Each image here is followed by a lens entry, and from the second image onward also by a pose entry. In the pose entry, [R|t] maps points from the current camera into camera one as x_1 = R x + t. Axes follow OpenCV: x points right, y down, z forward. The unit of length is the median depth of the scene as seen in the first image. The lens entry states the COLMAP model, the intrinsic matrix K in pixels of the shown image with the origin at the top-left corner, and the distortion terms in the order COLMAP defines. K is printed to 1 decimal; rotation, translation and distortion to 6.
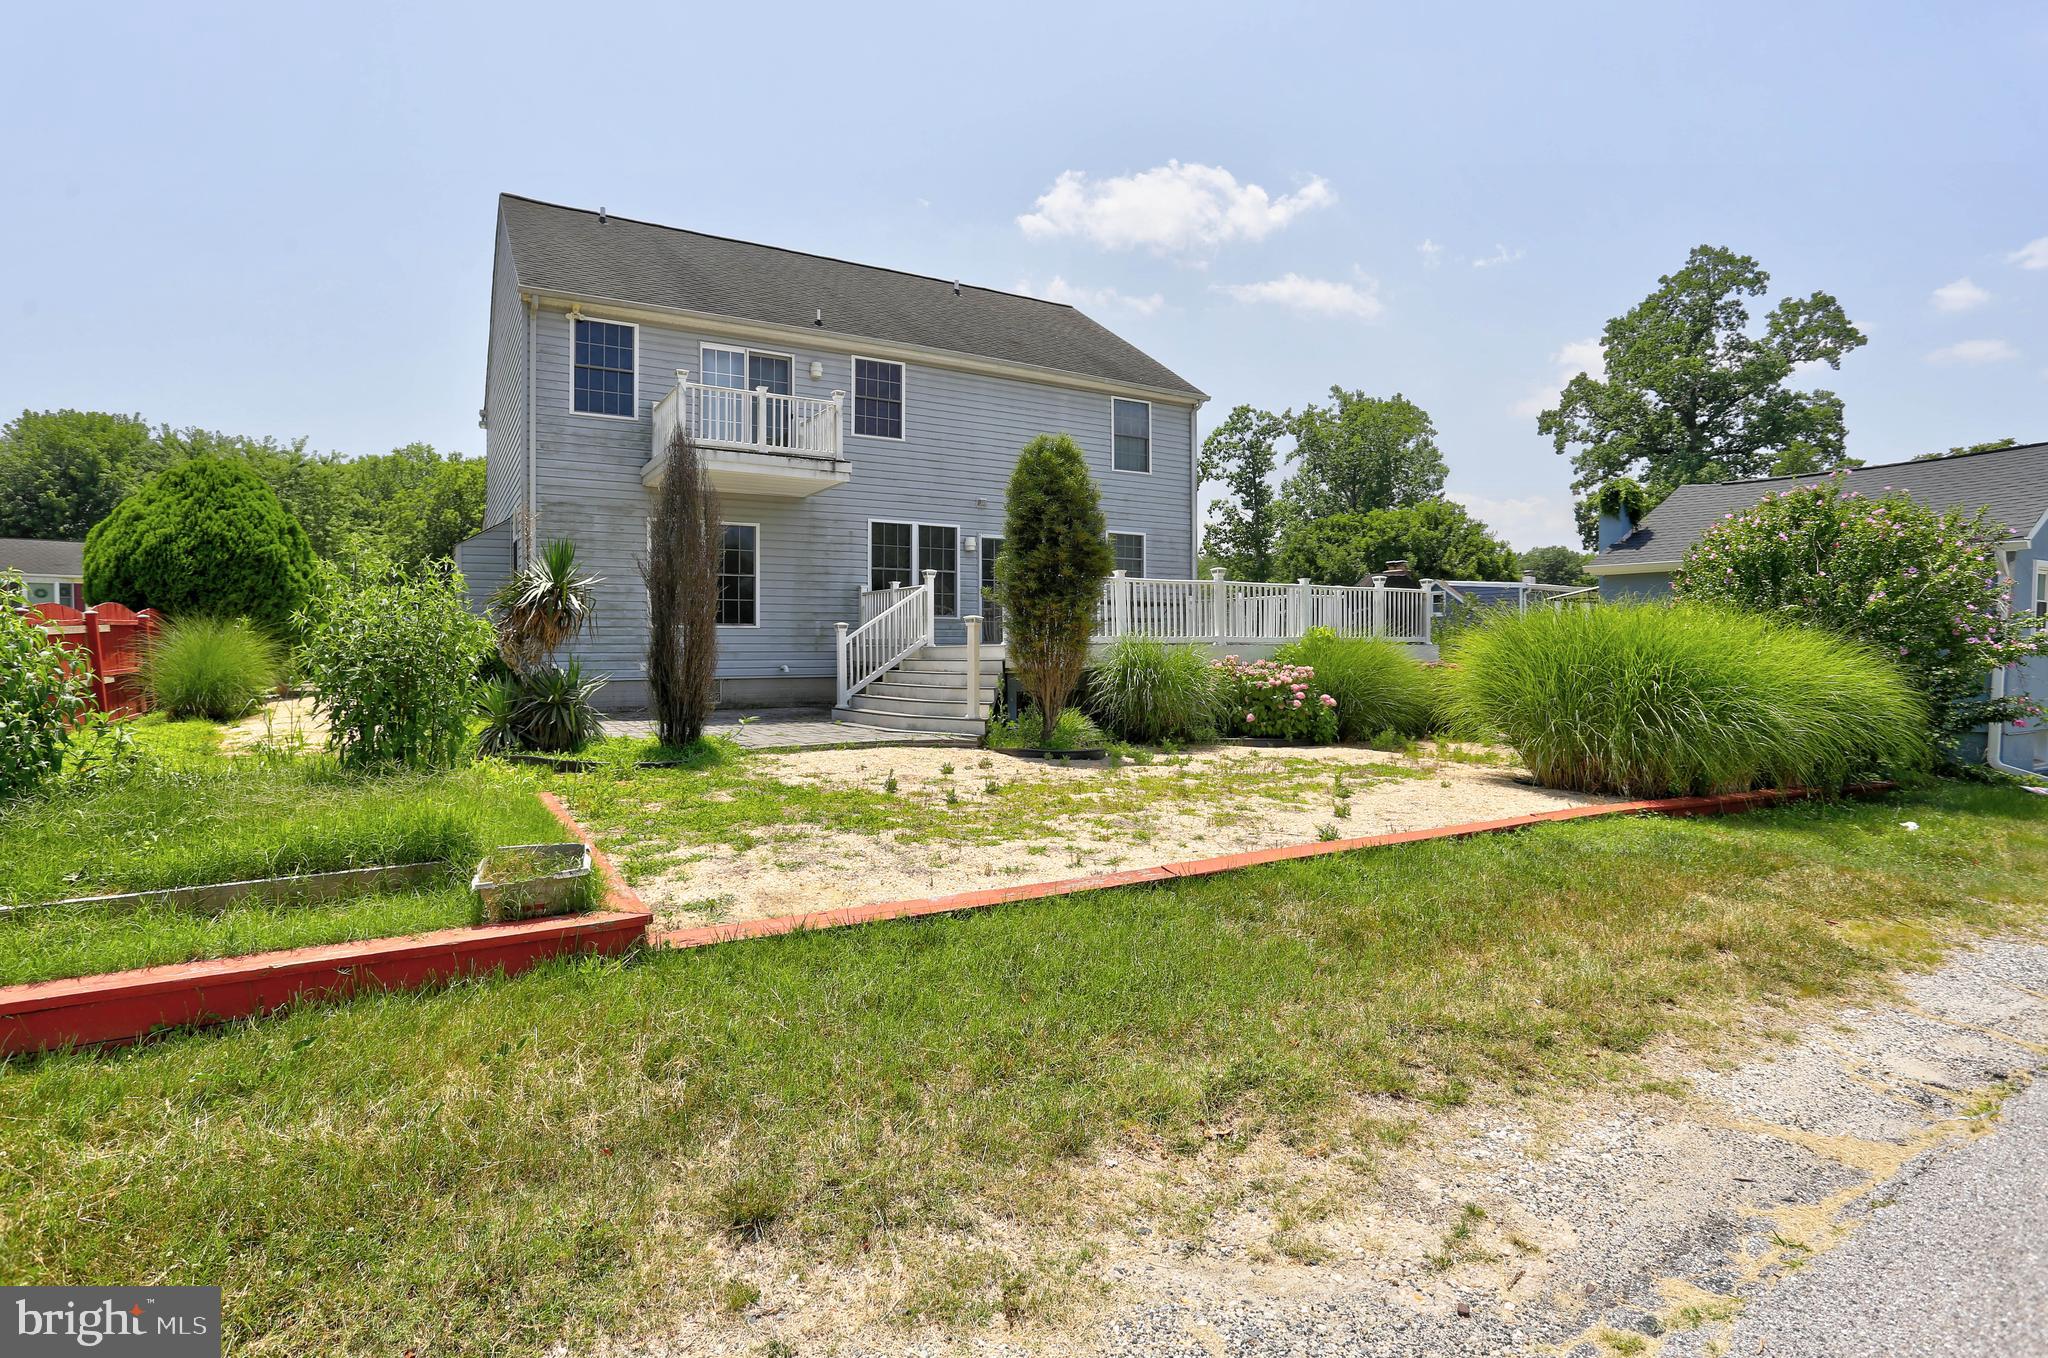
lens RADIAL K [[1035.0, 0, 1017.1], [0, 1035.0, 631.0], [0, 0, 1]] dist [-0.065498, 0.027347]
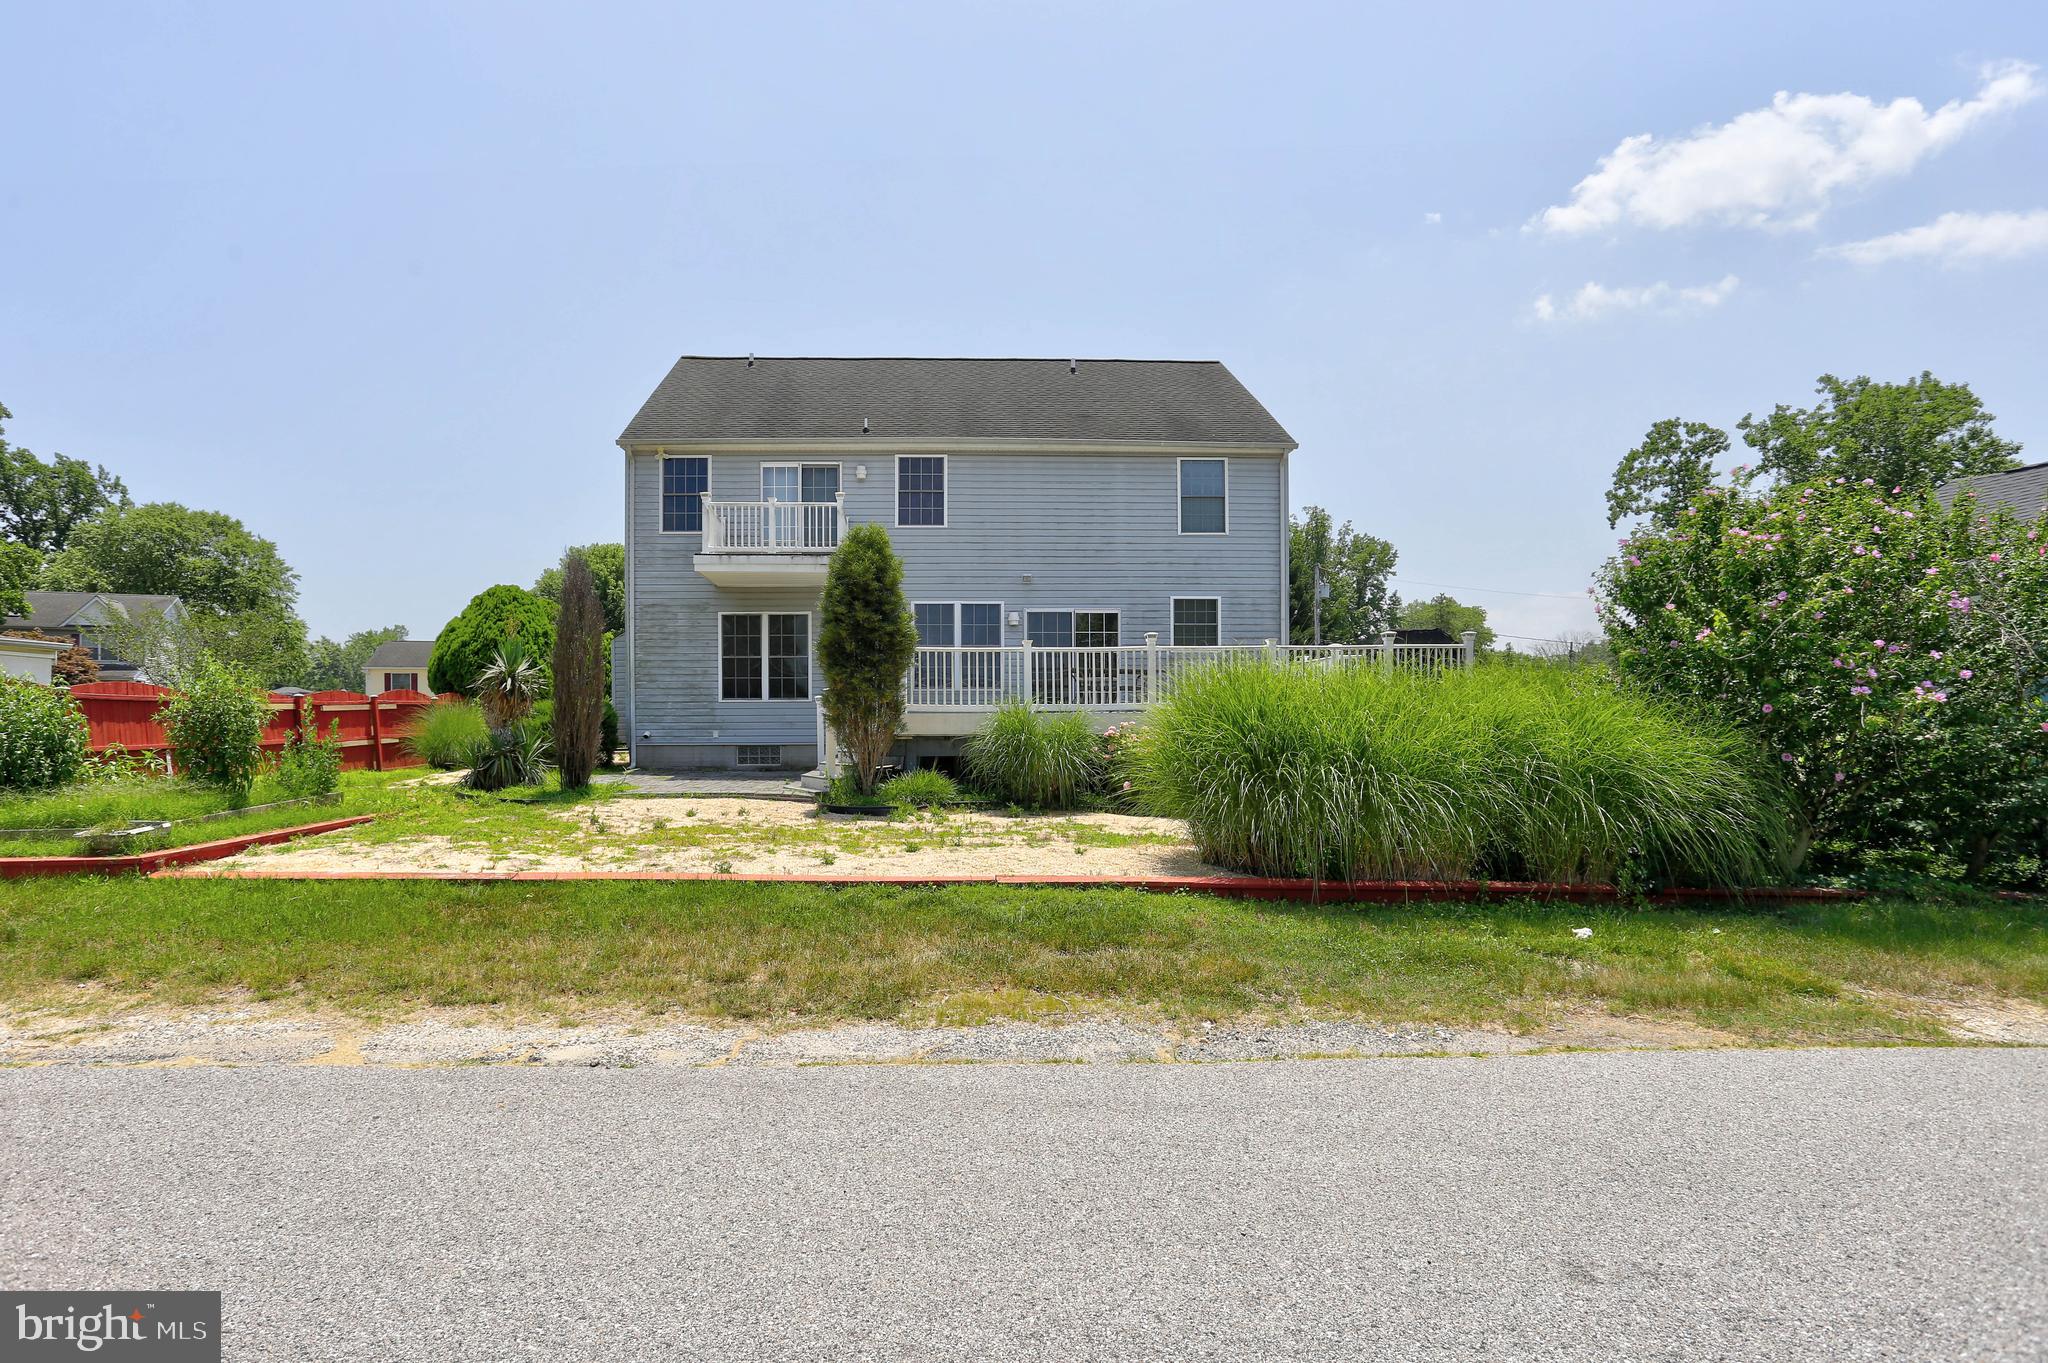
lens RADIAL K [[1066.0, 0, 947.3], [0, 1066.0, 706.9], [0, 0, 1]] dist [-0.064517, 0.033646]
pose [[0.869967, -0.010007, -0.493008, 0.385517], [0.010763, 0.999941, -0.001305, 0.005516], [0.492992, -0.004171, 0.870024, 0.023484]]
